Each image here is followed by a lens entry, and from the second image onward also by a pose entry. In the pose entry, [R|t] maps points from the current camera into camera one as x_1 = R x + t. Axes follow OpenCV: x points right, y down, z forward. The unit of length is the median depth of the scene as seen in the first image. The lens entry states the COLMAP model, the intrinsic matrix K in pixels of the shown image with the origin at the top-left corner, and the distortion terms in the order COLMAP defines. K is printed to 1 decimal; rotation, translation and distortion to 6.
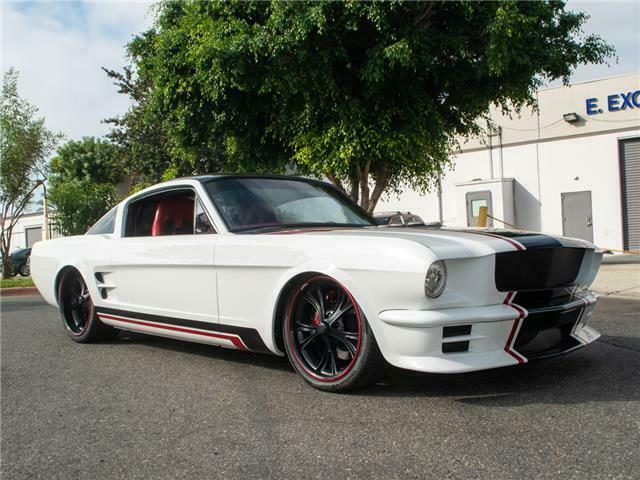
lens RADIAL K [[664.9, 0, 320.0], [0, 664.9, 240.0], [0, 0, 1]] dist [-0.078767, 0.003734]
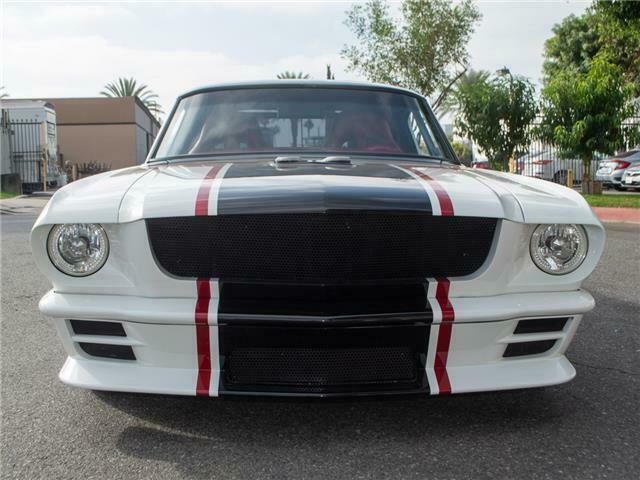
lens RADIAL K [[851.9, 0, 320.0], [0, 851.9, 240.0], [0, 0, 1]] dist [-0.046425, -0.024586]
pose [[0.758784, 0.084208, -0.645876, 0.506108], [-0.008523, 0.992806, 0.119427, -0.032787], [0.651287, -0.085114, 0.754043, 0.264809]]
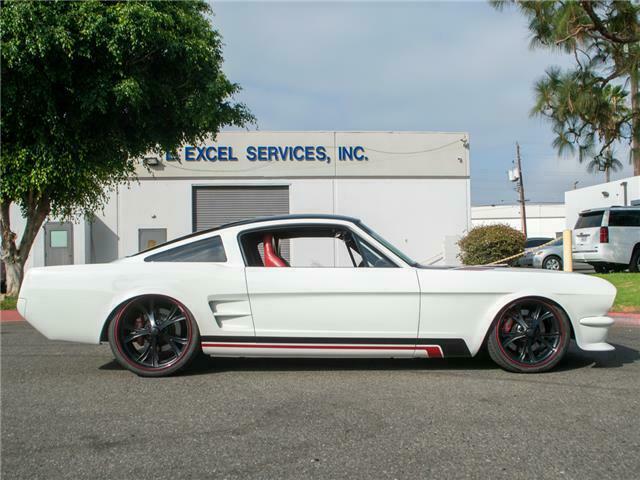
lens RADIAL K [[654.3, 0, 309.0], [0, 654.3, 240.2], [0, 0, 1]] dist [-0.043303, -0.000893]
pose [[0.705919, 0.053149, 0.706296, -0.864508], [-0.018828, 0.998236, -0.056299, 0.009988], [-0.708042, 0.026445, 0.705675, 0.187365]]
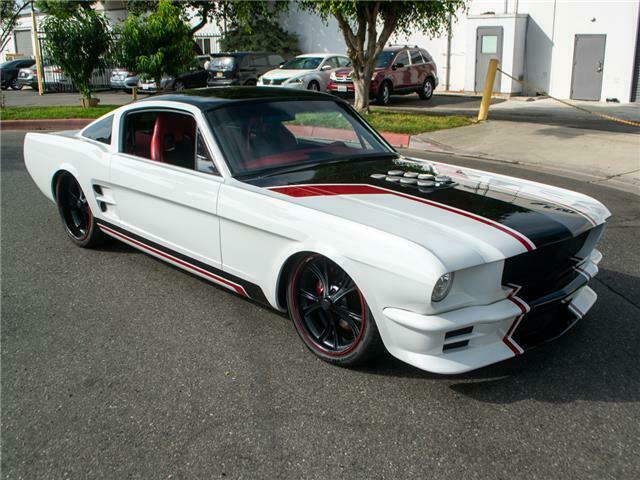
lens RADIAL K [[664.4, 0, 338.8], [0, 664.4, 240.6], [0, 0, 1]] dist [-0.083469, 0.016595]
pose [[0.998674, 0.036620, 0.036182, -0.010495], [-0.045305, 0.958963, 0.279889, -0.147604], [-0.024448, -0.281157, 0.959350, 0.036153]]
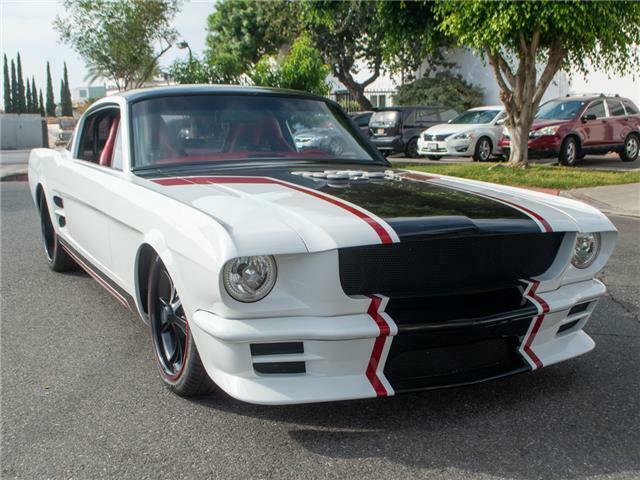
lens RADIAL K [[792.2, 0, 320.0], [0, 792.2, 240.0], [0, 0, 1]] dist [-0.098513, 0.017740]
pose [[0.960349, 0.075090, -0.268498, 0.258871], [-0.030287, 0.985446, 0.167267, -0.072198], [0.277150, -0.152503, 0.948647, 0.098812]]
